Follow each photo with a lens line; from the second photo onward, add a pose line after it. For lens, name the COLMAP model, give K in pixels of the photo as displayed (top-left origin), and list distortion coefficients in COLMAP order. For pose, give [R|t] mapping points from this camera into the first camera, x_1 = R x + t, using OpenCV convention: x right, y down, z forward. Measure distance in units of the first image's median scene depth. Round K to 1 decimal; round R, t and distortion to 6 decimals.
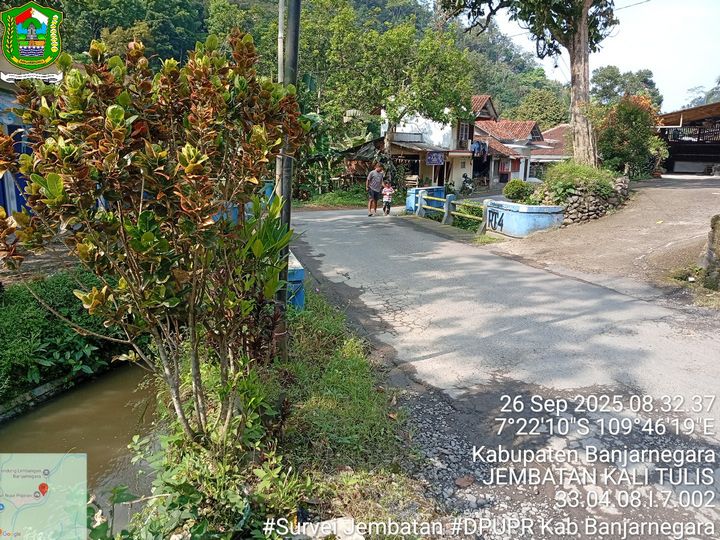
lens RADIAL K [[548.7, 0, 359.2], [0, 548.7, 266.2], [0, 0, 1]] dist [0.086405, -0.189339]
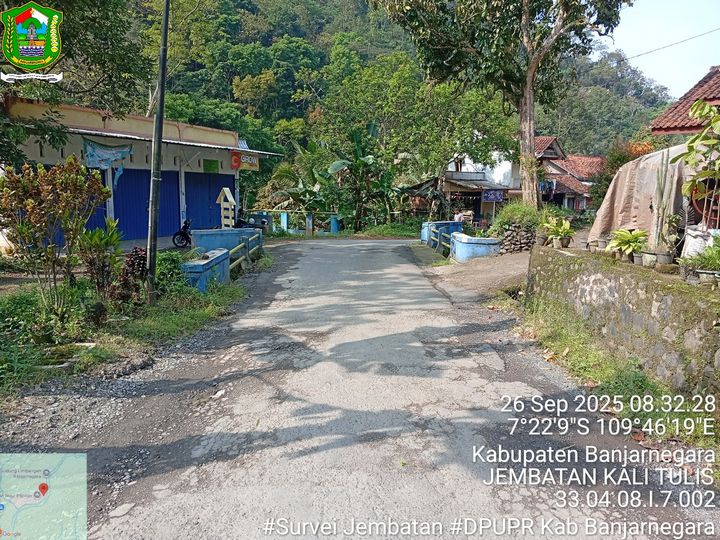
lens RADIAL K [[546.2, 0, 360.0], [0, 546.2, 270.0], [0, 0, 1]] dist [0.085128, -0.187148]
pose [[0.976610, 0.043110, -0.210654, 0.147559], [-0.054069, 0.997452, -0.046544, 0.014818], [0.208111, 0.056845, 0.976452, -0.108949]]
